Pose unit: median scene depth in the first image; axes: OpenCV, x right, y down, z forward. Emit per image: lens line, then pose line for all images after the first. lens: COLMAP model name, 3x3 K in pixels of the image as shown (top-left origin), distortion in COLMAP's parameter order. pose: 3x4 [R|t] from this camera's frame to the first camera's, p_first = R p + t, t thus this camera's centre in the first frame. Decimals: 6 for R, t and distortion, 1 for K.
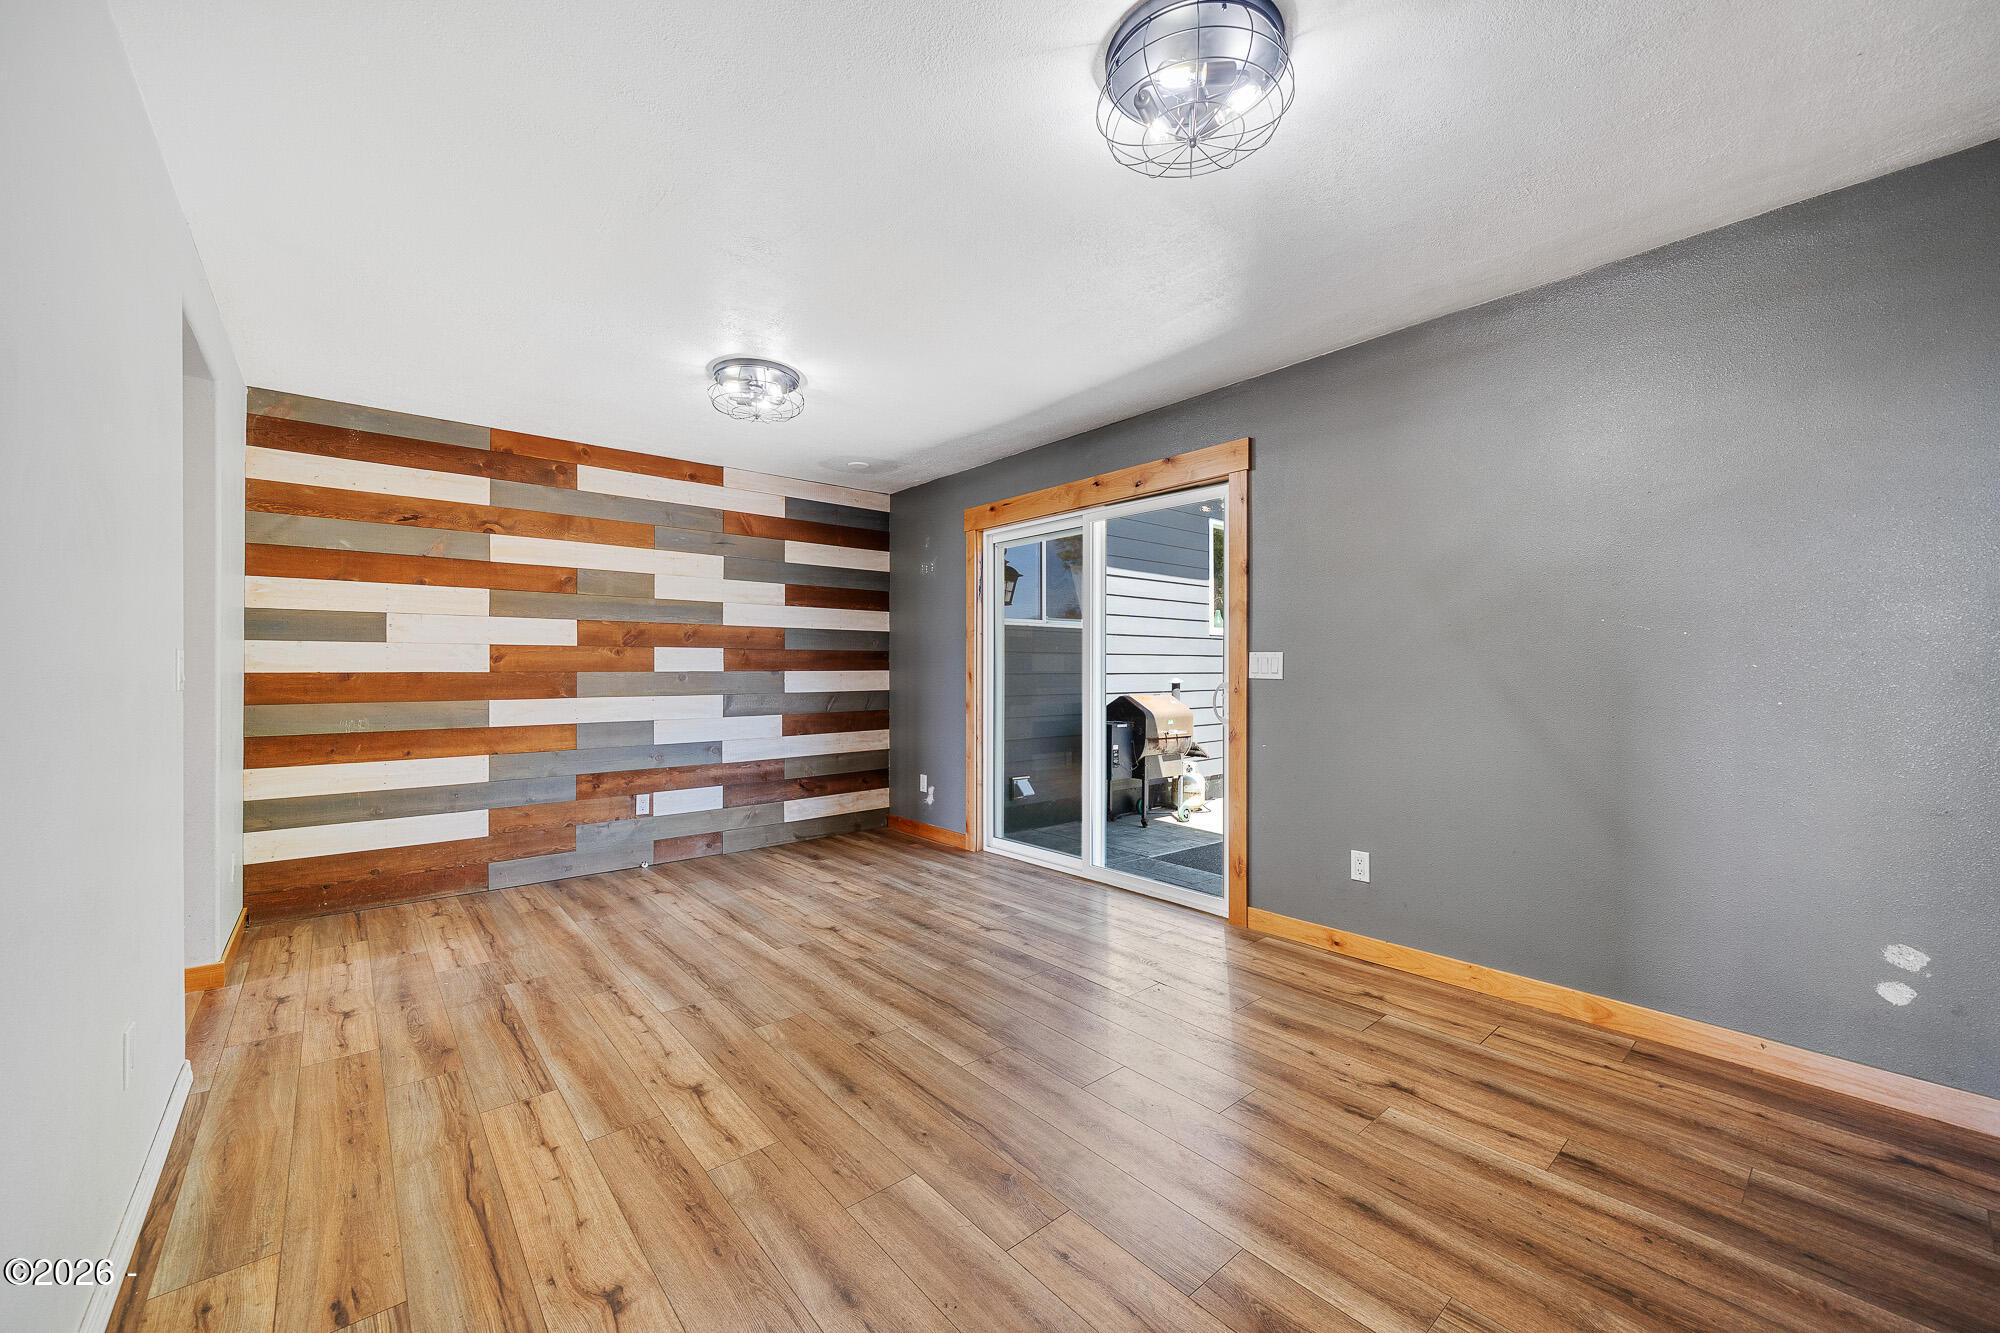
lens RADIAL K [[752.9, 0, 984.1], [0, 752.9, 666.7], [0, 0, 1]] dist [-0.000311, 0.000134]
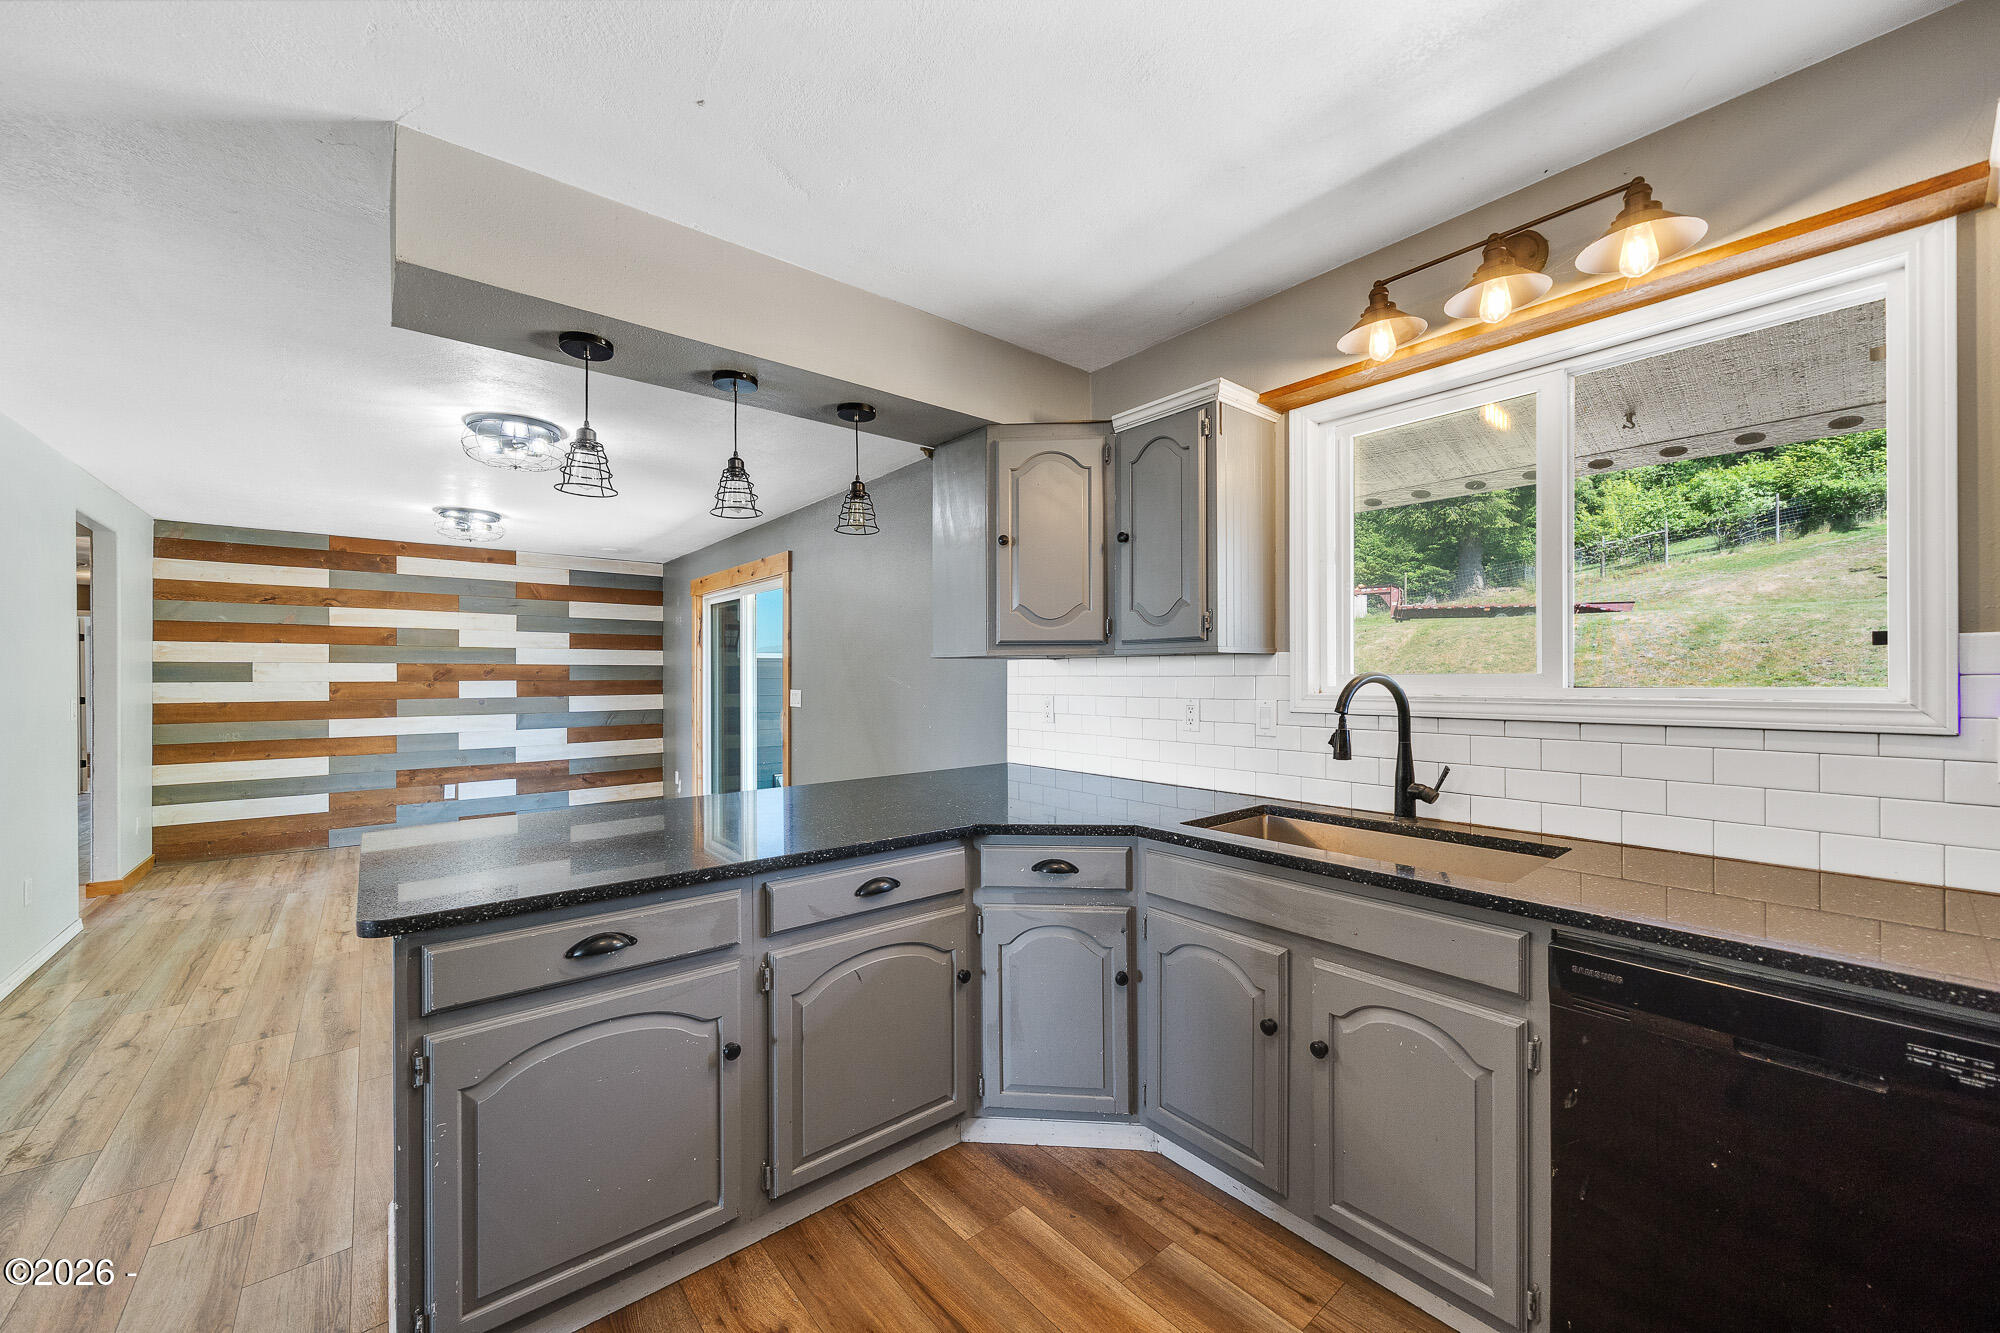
lens RADIAL K [[752.9, 0, 1014.3], [0, 752.9, 674.0], [0, 0, 1]] dist [-0.000311, 0.000134]
pose [[0.999892, -0.002840, -0.014421, 0.678952], [0.002880, 0.999992, 0.002790, -0.043300], [0.014413, -0.002831, 0.999892, -0.438660]]
